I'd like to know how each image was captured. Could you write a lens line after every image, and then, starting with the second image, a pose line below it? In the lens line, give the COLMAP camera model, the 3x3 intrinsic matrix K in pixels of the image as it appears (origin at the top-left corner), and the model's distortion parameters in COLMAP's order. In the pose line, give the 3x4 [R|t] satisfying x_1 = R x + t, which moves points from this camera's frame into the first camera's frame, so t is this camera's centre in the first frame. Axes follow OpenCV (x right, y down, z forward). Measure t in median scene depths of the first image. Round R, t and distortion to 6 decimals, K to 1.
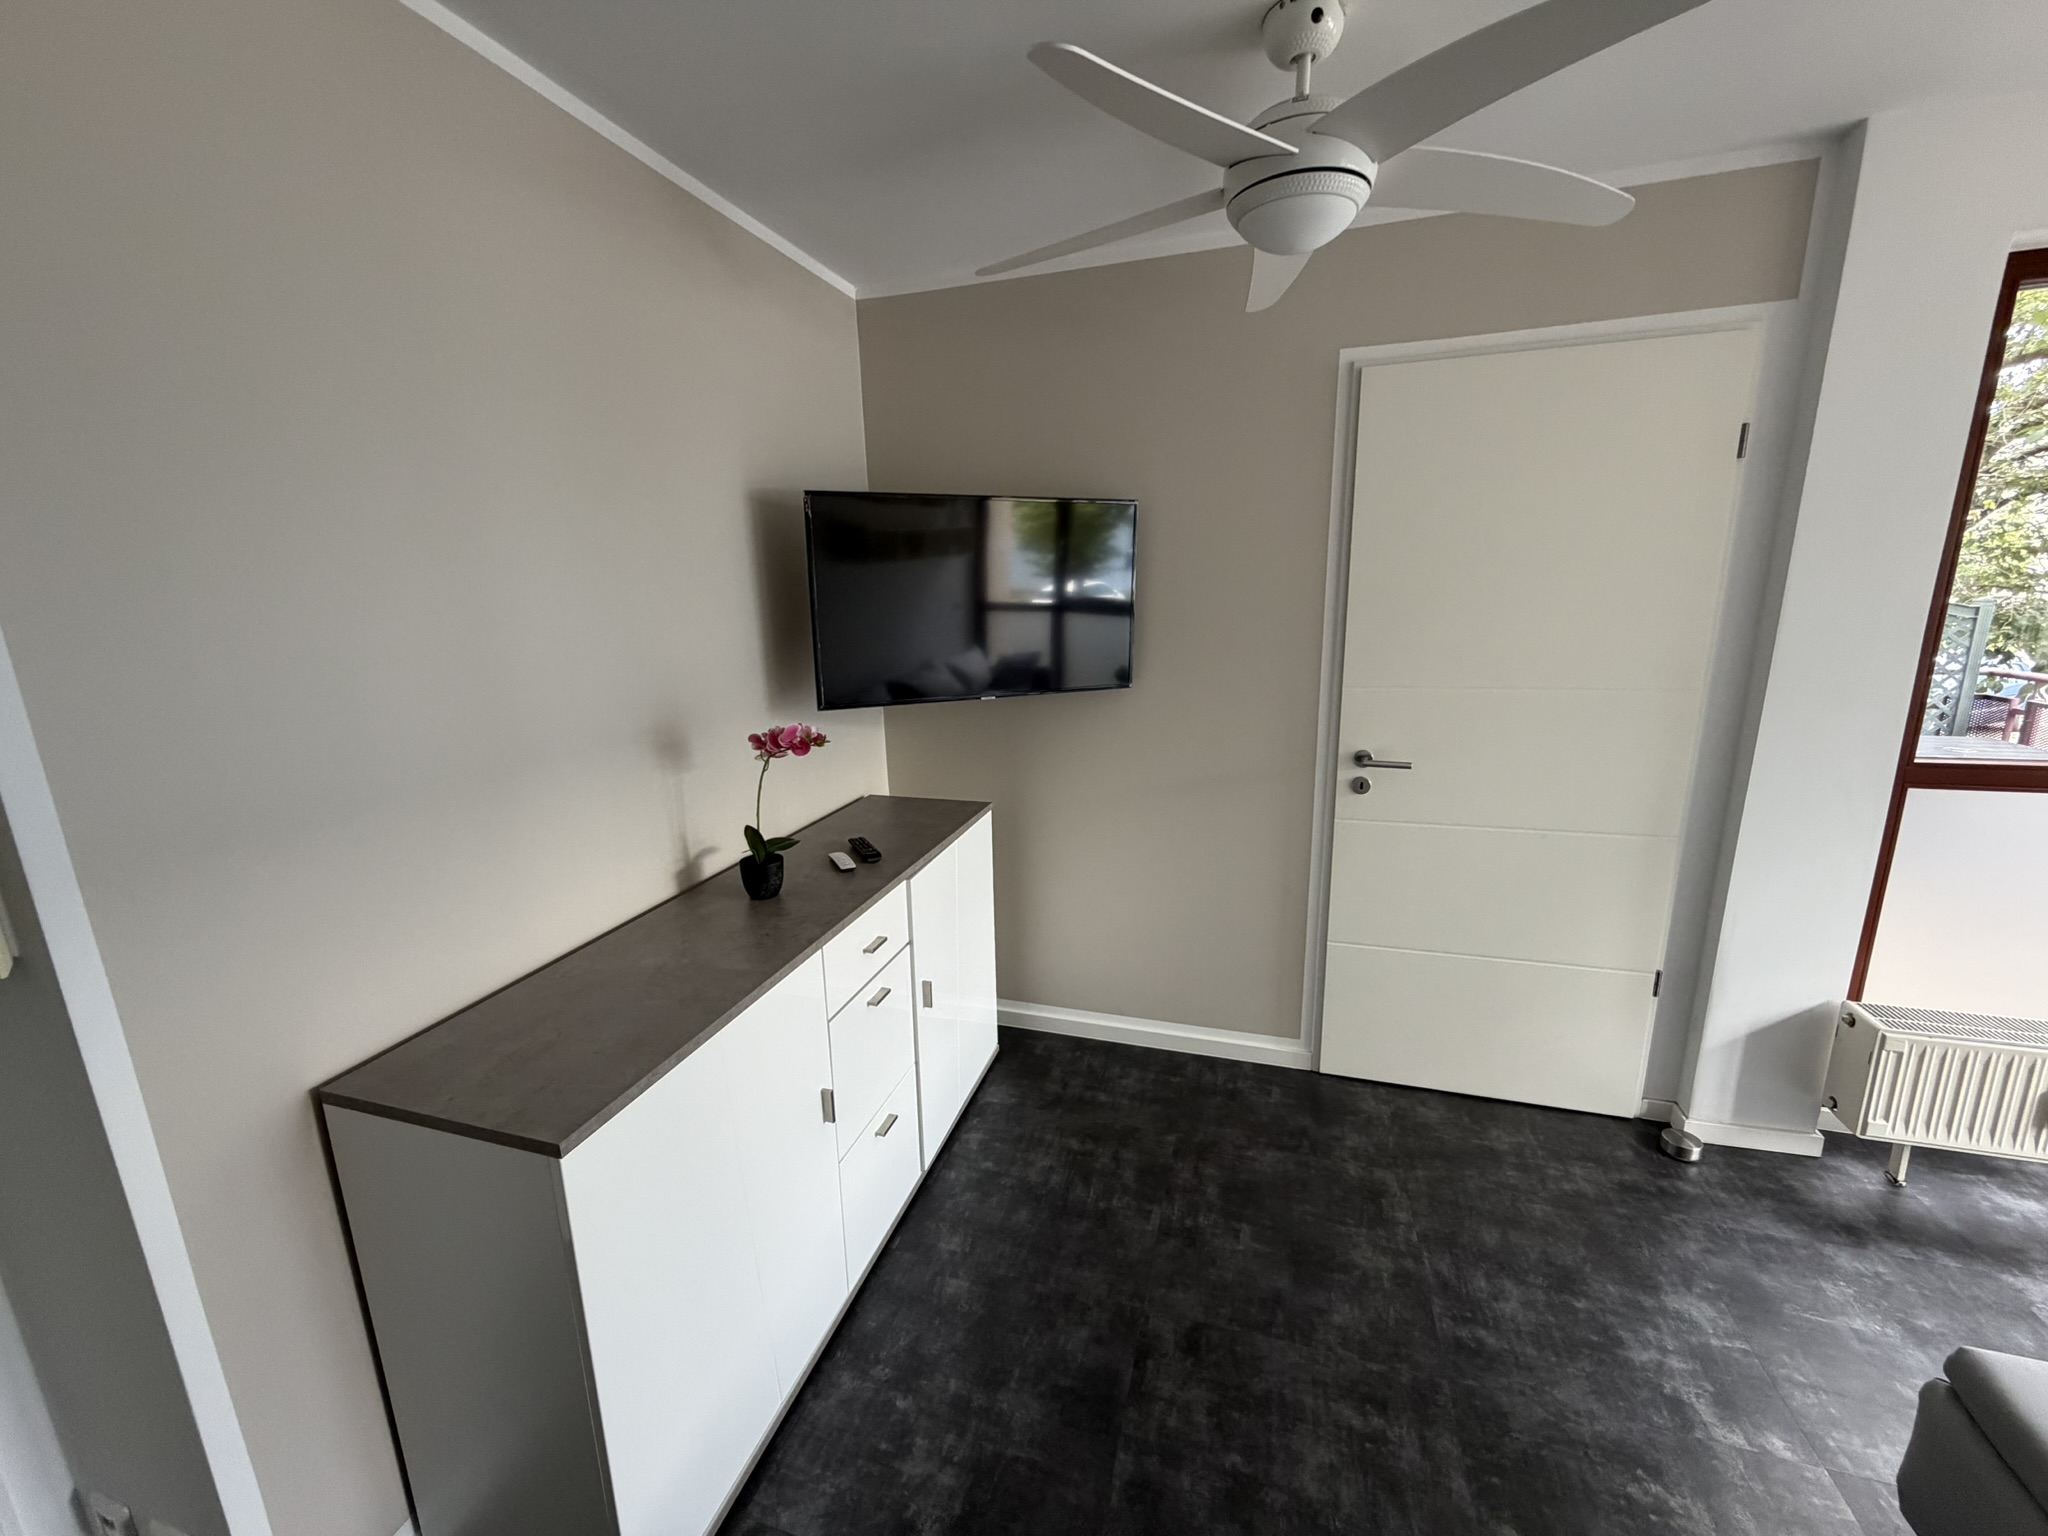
lens RADIAL K [[812.6, 0, 1018.2], [0, 812.6, 769.3], [0, 0, 1]] dist [0.000998, 0.000369]
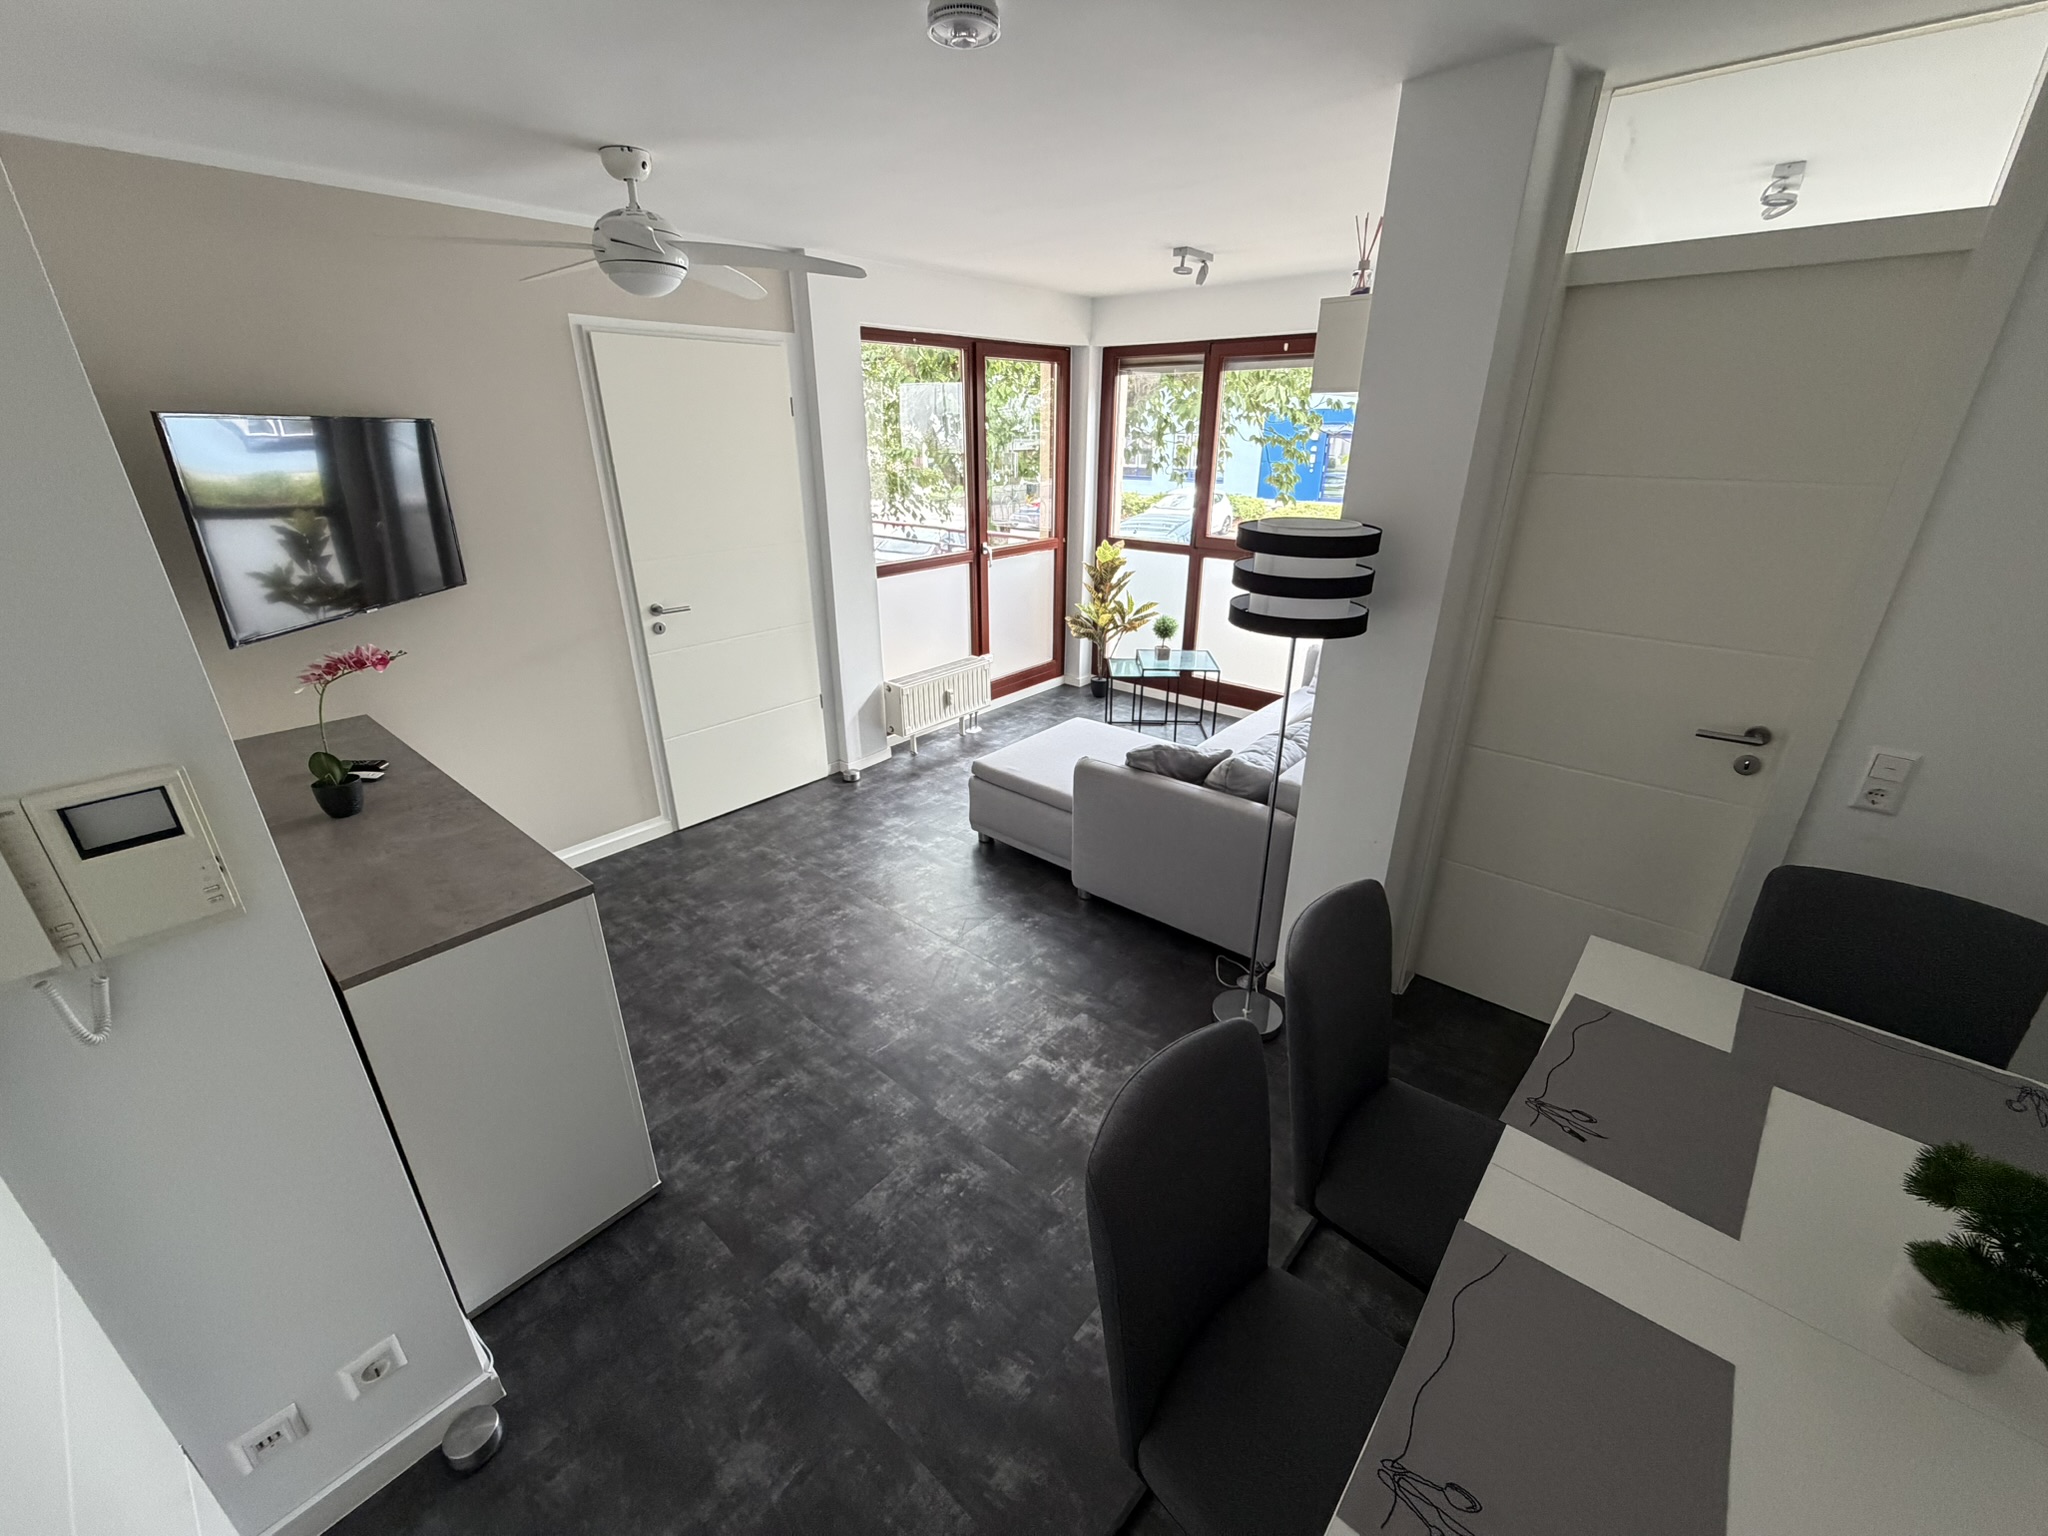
lens RADIAL K [[812.6, 0, 1018.2], [0, 812.6, 769.3], [0, 0, 1]] dist [0.000998, 0.000369]
pose [[0.396667, -0.330764, 0.856300, -0.768758], [0.191762, 0.942104, 0.275077, -0.022837], [-0.897710, 0.055092, 0.437130, -0.253044]]
